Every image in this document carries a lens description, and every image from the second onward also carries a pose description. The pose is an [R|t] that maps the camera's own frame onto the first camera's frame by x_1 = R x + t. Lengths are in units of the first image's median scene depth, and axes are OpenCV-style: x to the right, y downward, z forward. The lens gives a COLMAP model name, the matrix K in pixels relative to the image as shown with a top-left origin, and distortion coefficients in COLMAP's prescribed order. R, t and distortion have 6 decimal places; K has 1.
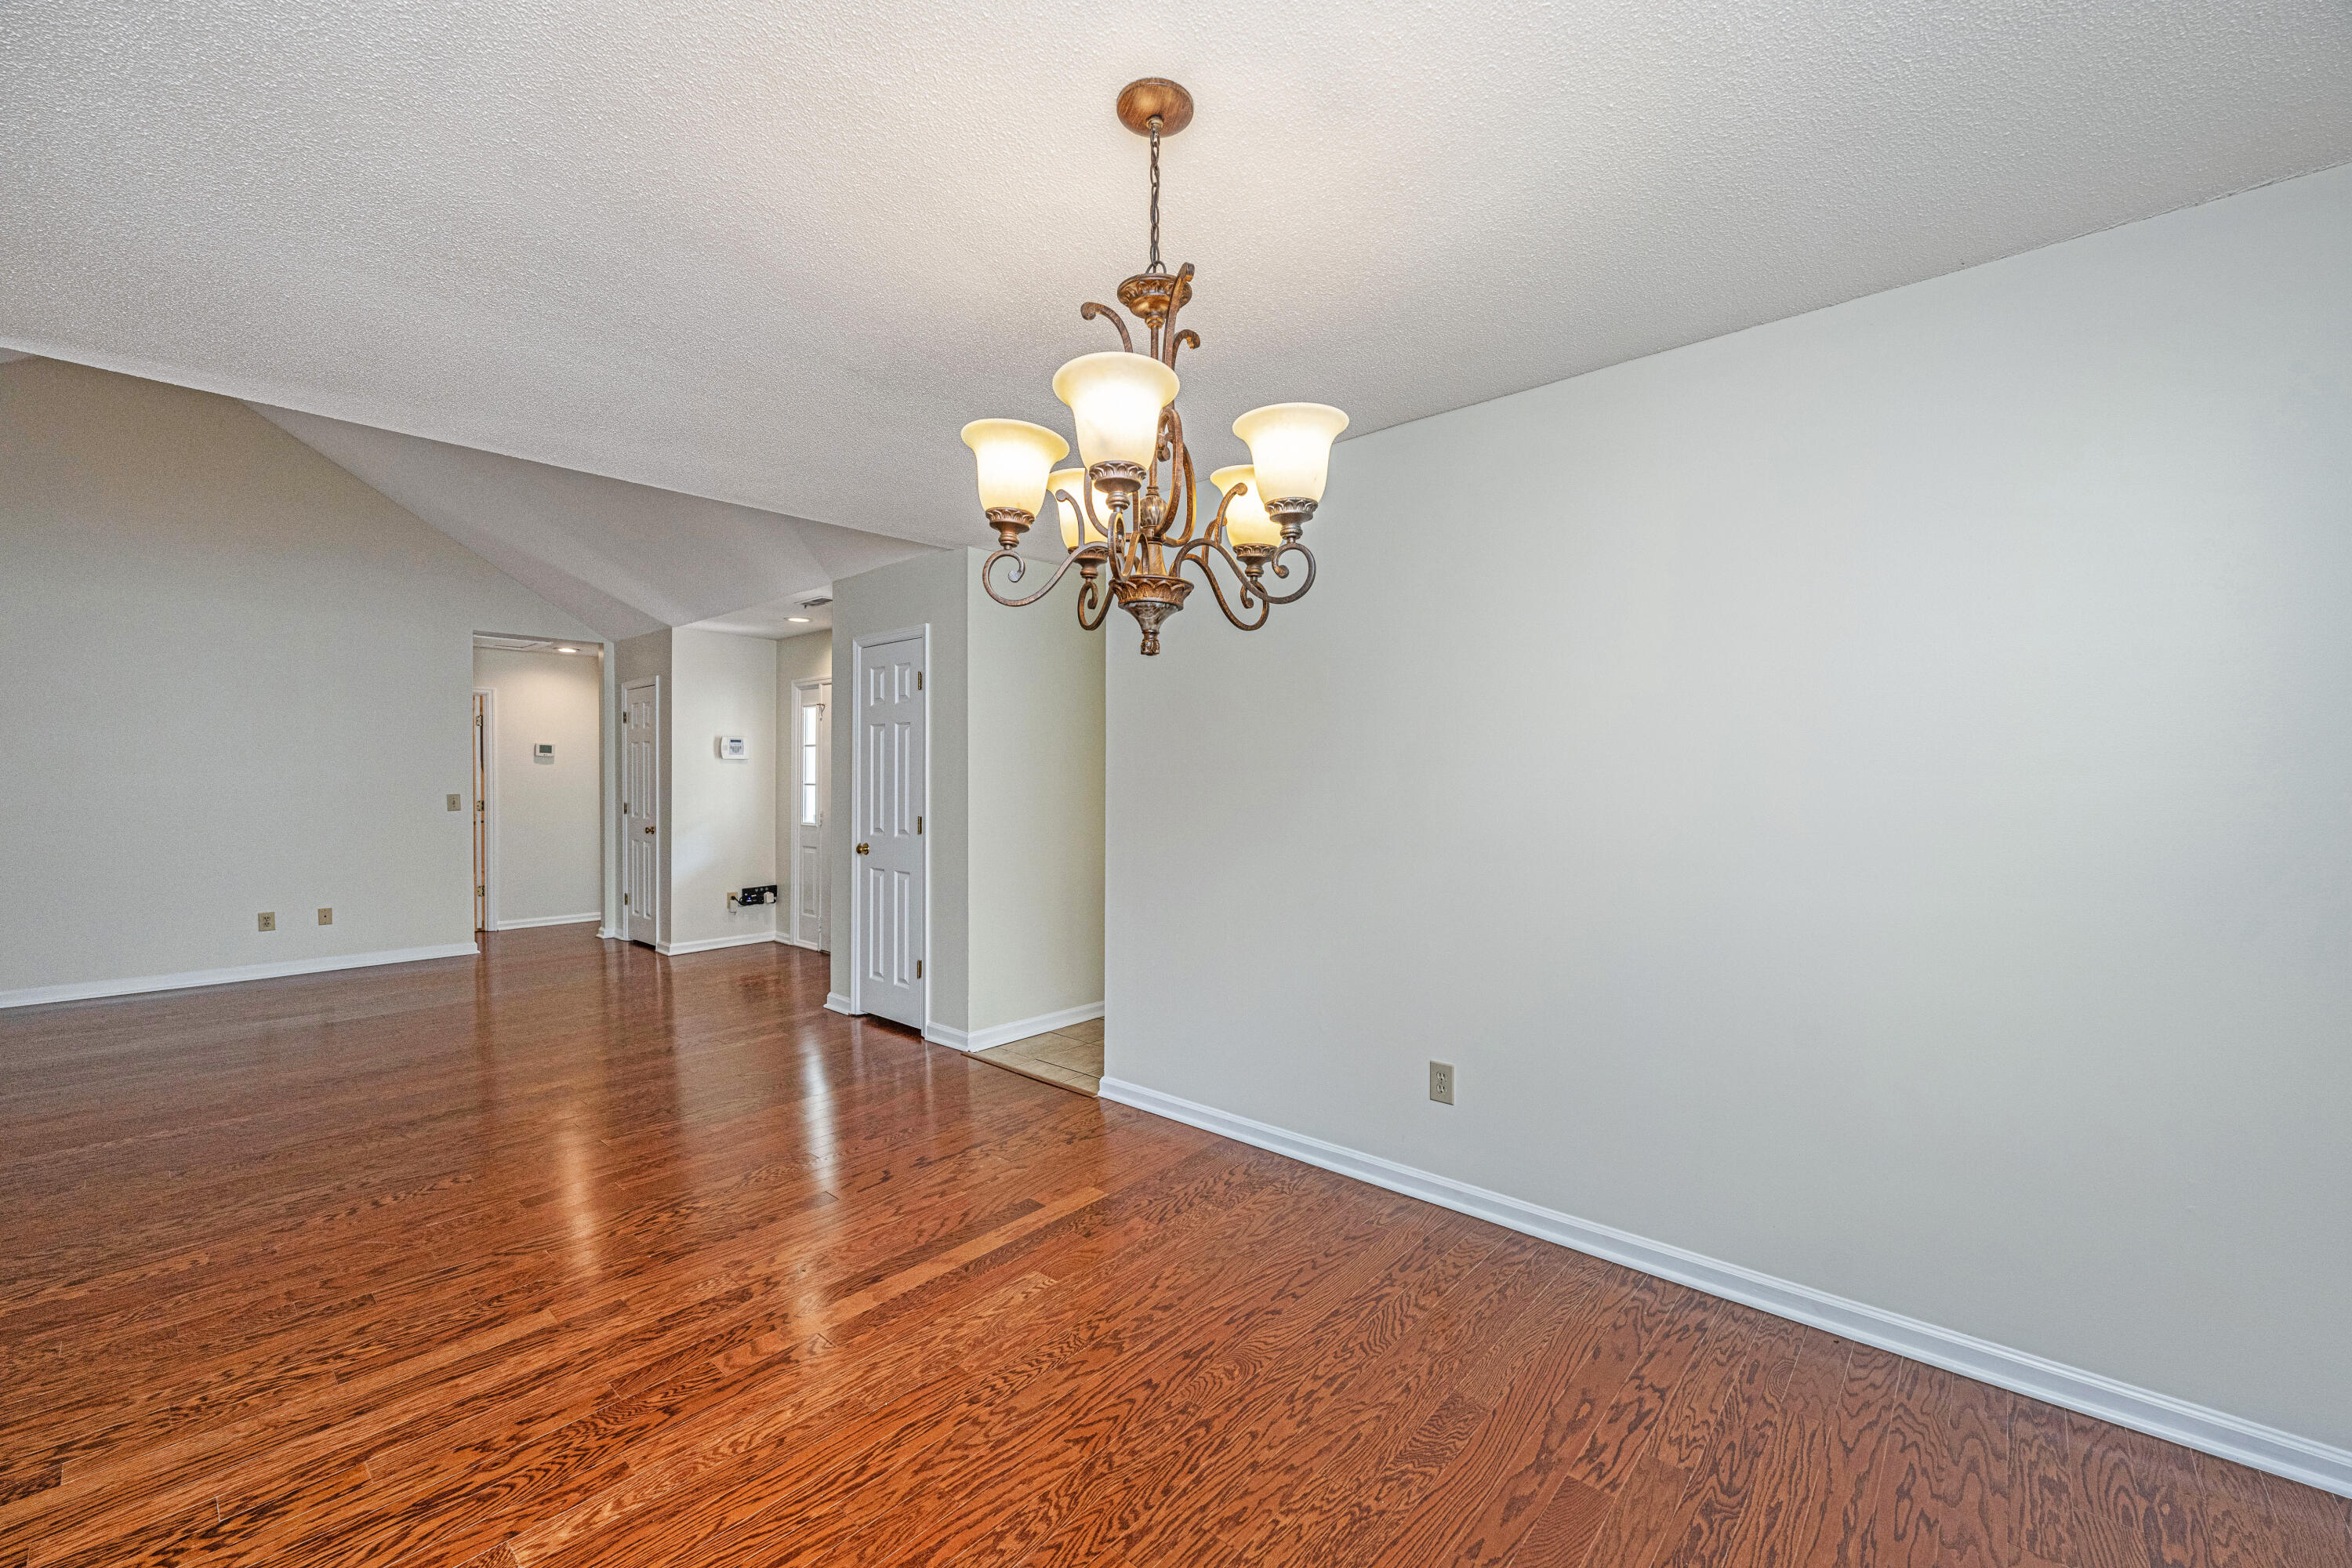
lens RADIAL K [[963.0, 0, 1165.7], [0, 963.0, 776.0], [0, 0, 1]] dist [-0.000637, 0.000305]
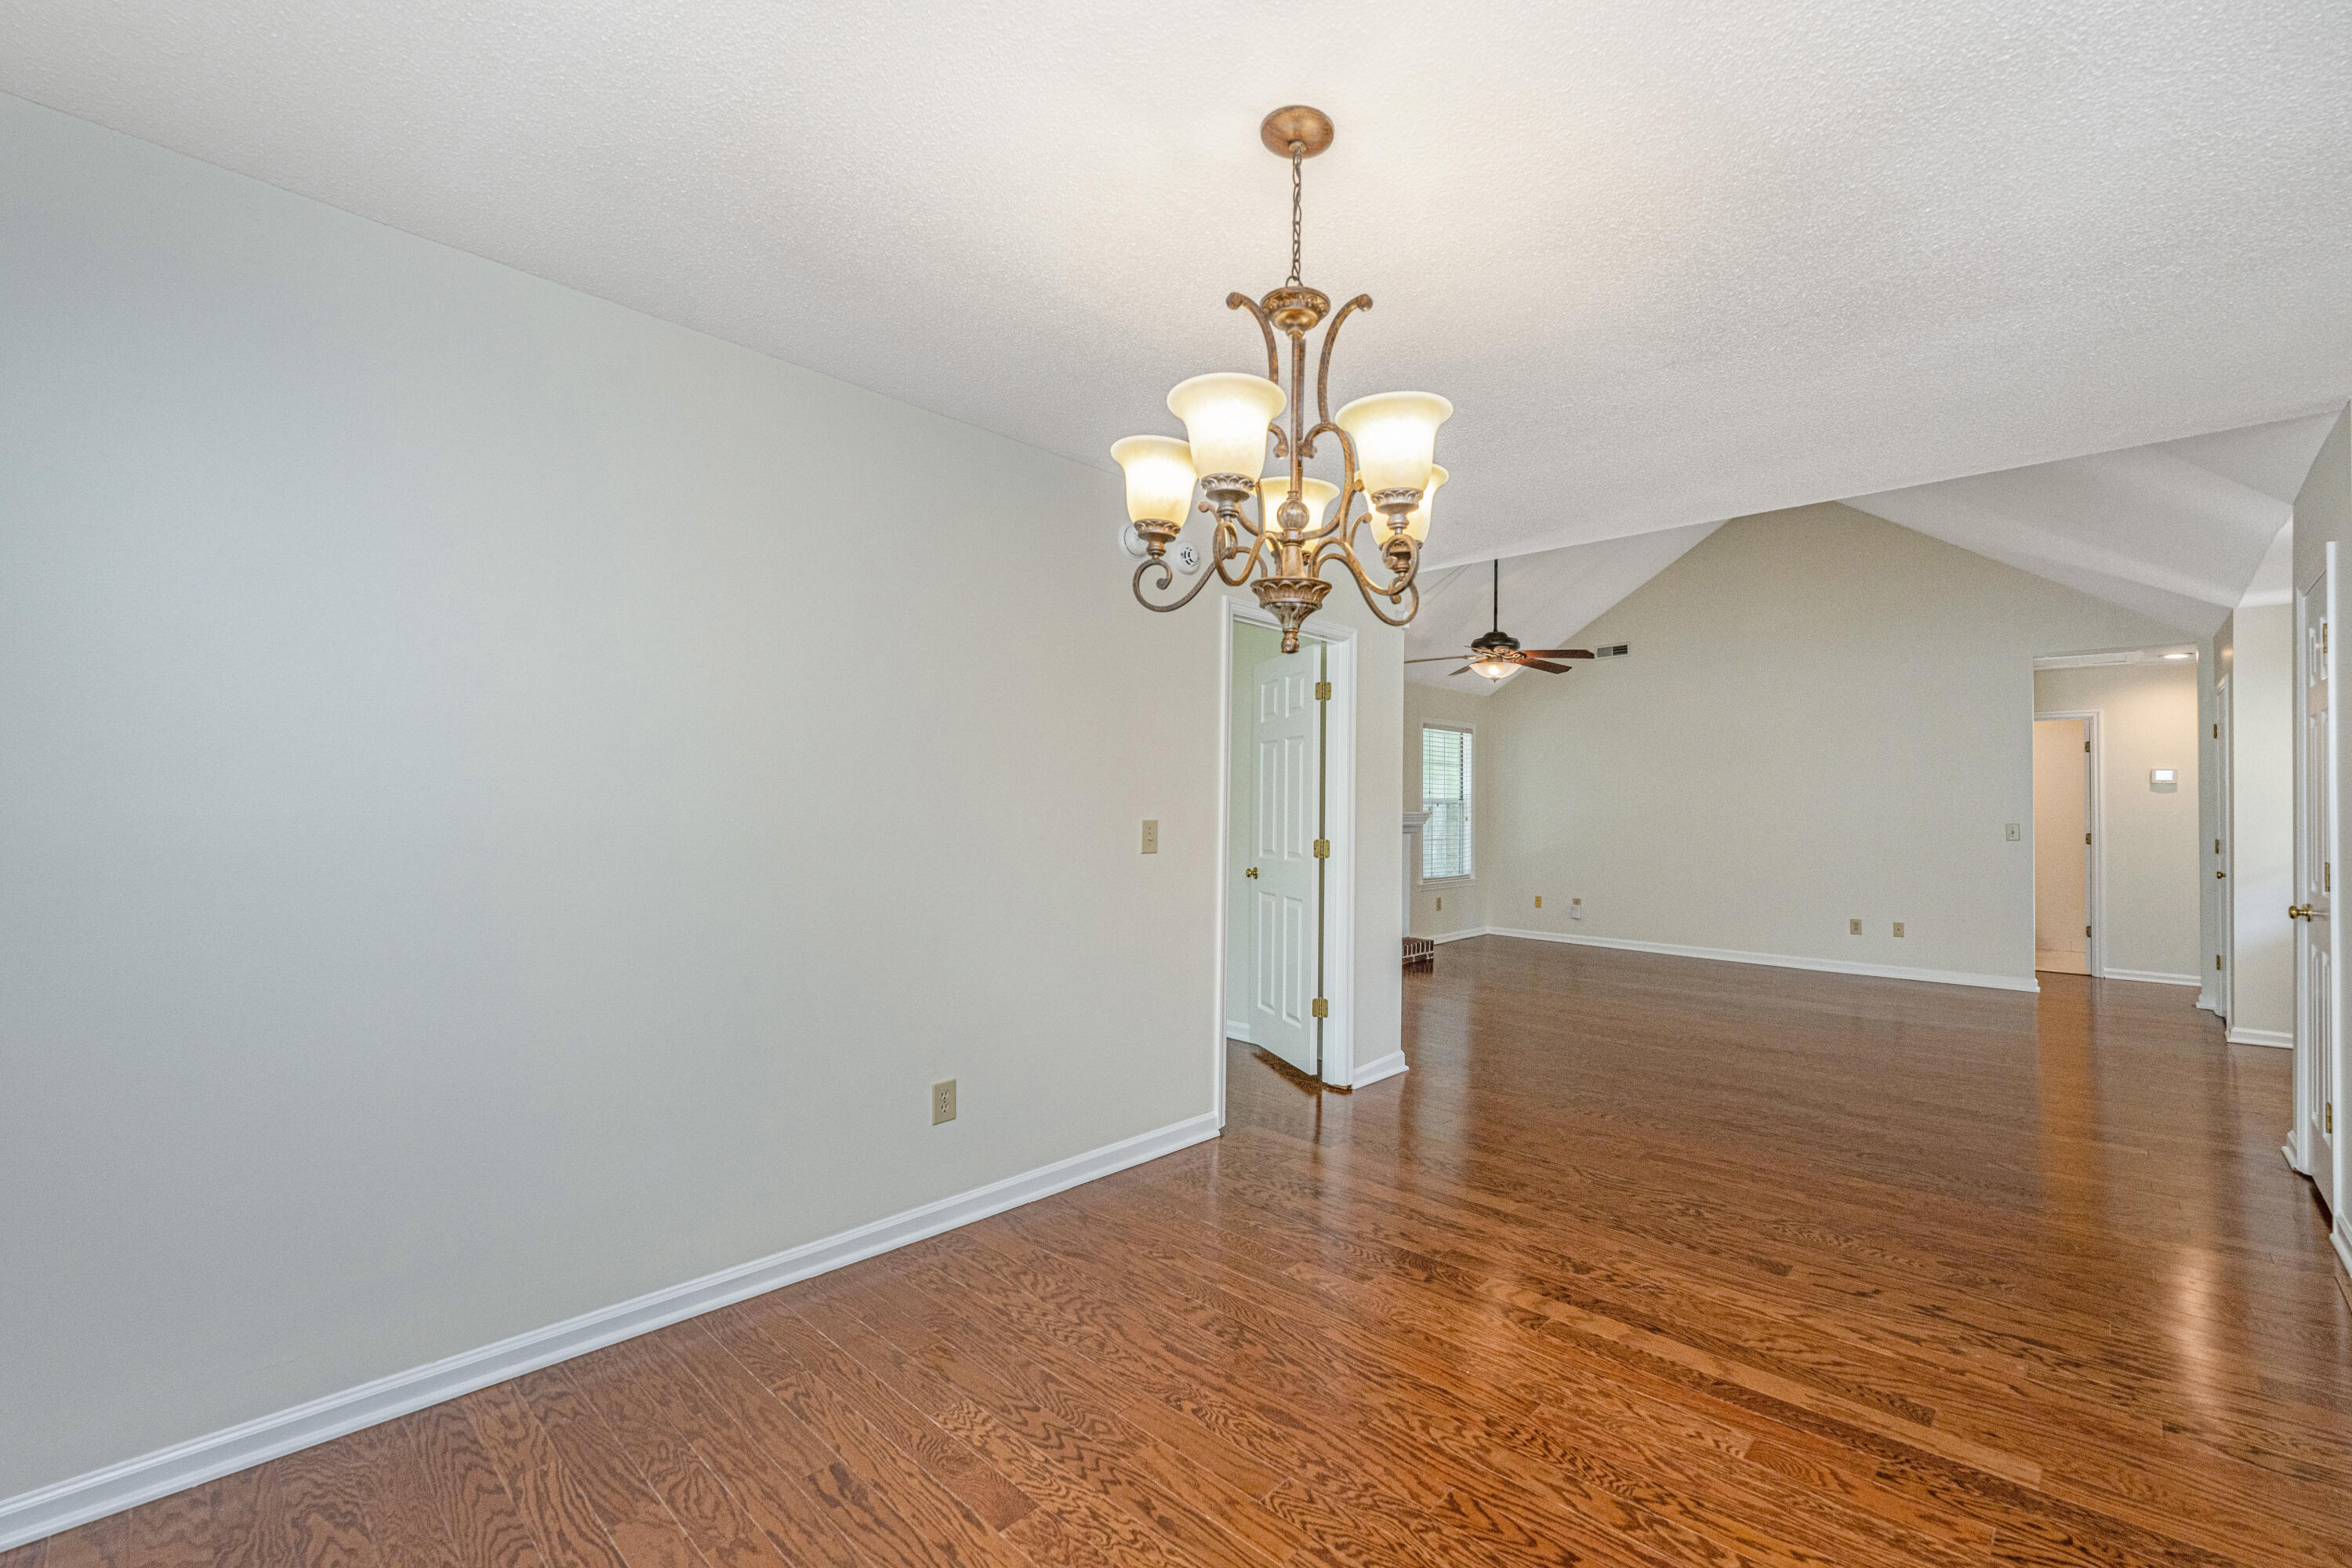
lens RADIAL K [[885.2, 0, 1181.1], [0, 885.2, 788.3], [0, 0, 1]] dist [-0.000394, -0.000080]
pose [[0.010460, -0.017110, -0.999799, 0.562247], [-0.009120, 0.999810, -0.017206, 0.021686], [0.999904, 0.009298, 0.010302, 0.539916]]
